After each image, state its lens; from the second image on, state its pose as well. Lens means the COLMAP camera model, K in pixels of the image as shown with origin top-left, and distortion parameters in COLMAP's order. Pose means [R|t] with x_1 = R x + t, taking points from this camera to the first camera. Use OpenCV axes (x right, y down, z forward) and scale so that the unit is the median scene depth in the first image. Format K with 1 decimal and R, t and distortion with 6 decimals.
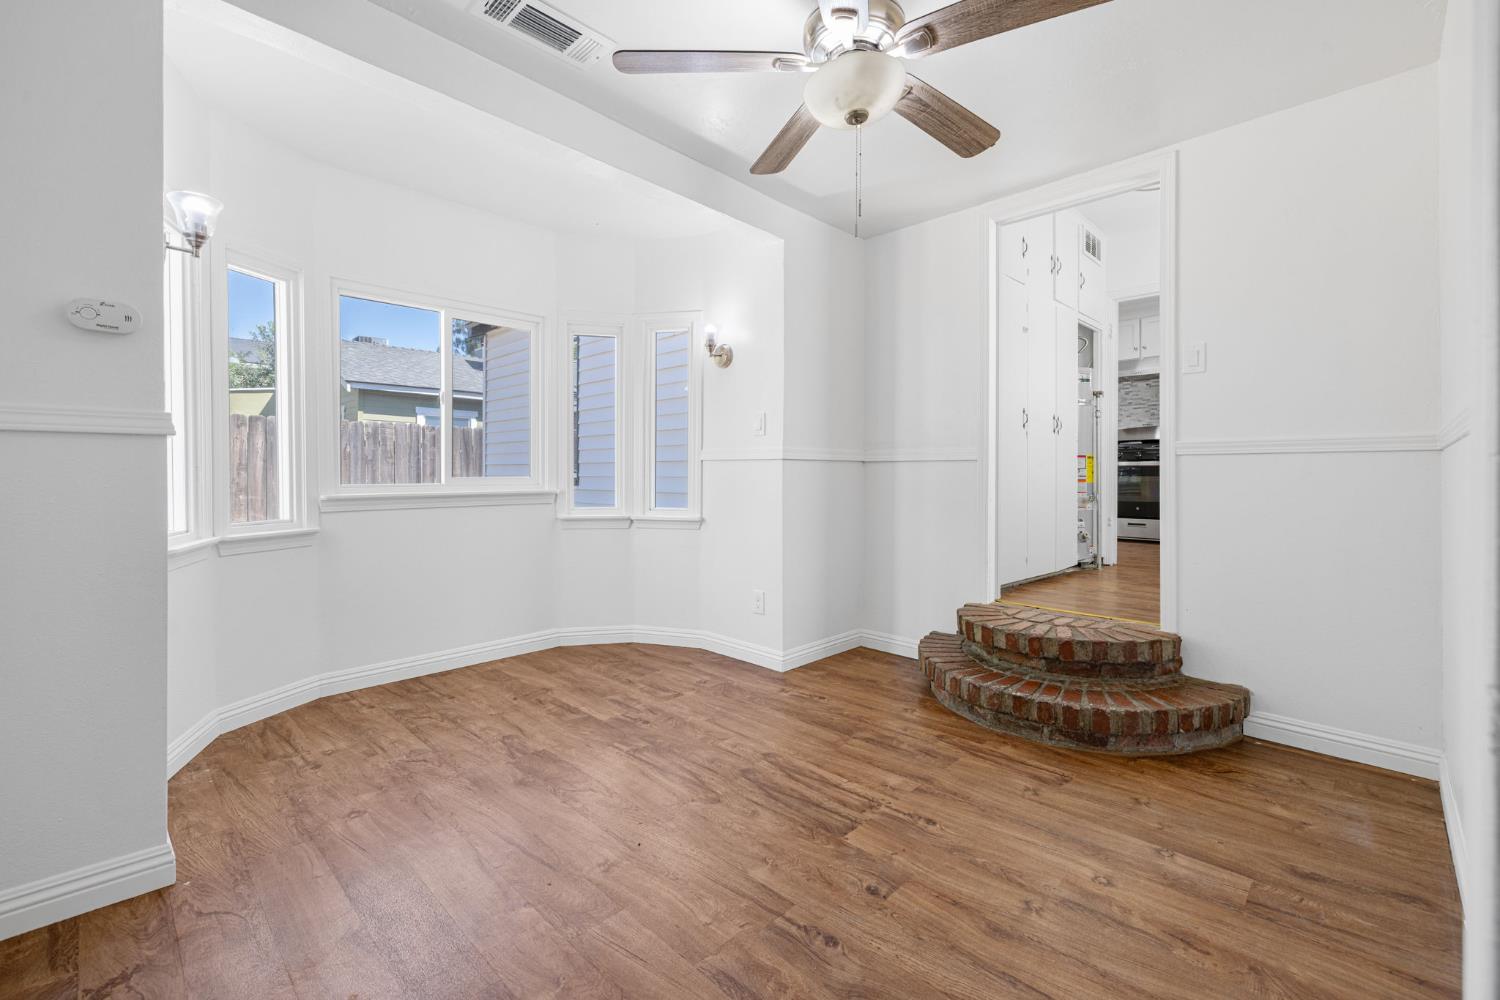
lens RADIAL K [[646.5, 0, 758.1], [0, 646.5, 480.9], [0, 0, 1]] dist [-0.001856, 0.000480]
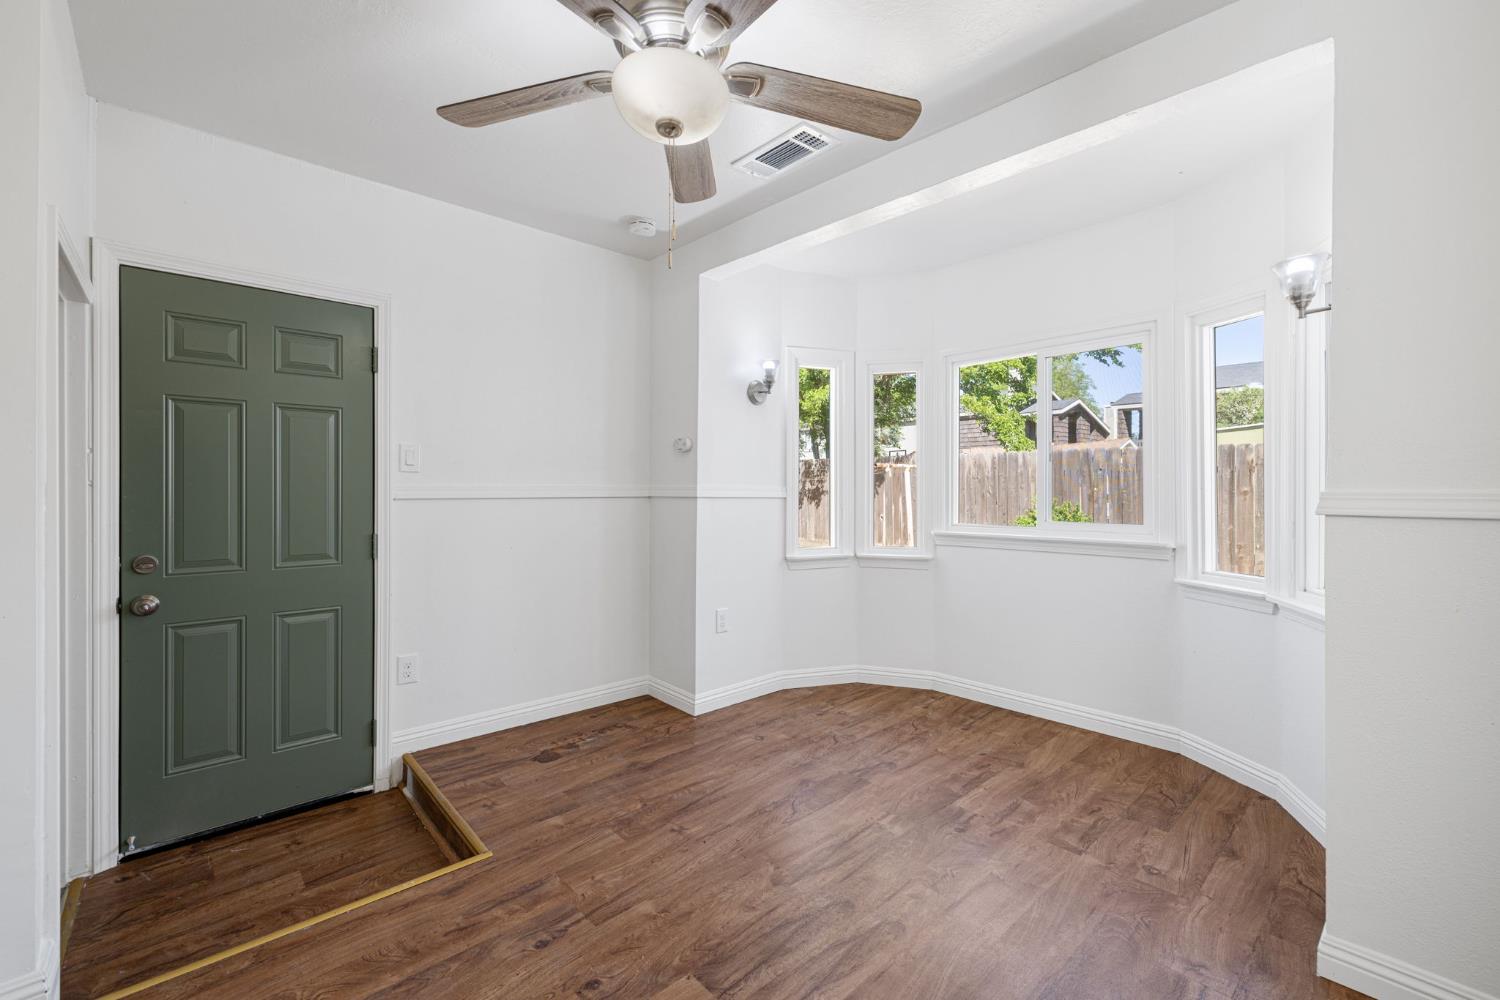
lens RADIAL K [[649.1, 0, 746.2], [0, 649.1, 495.0], [0, 0, 1]] dist [0.000964, 0.000072]
pose [[-0.080412, 0.006398, -0.996741, 0.659929], [-0.015313, 0.999853, 0.007653, -0.055320], [0.996644, 0.015879, -0.080302, 0.772442]]
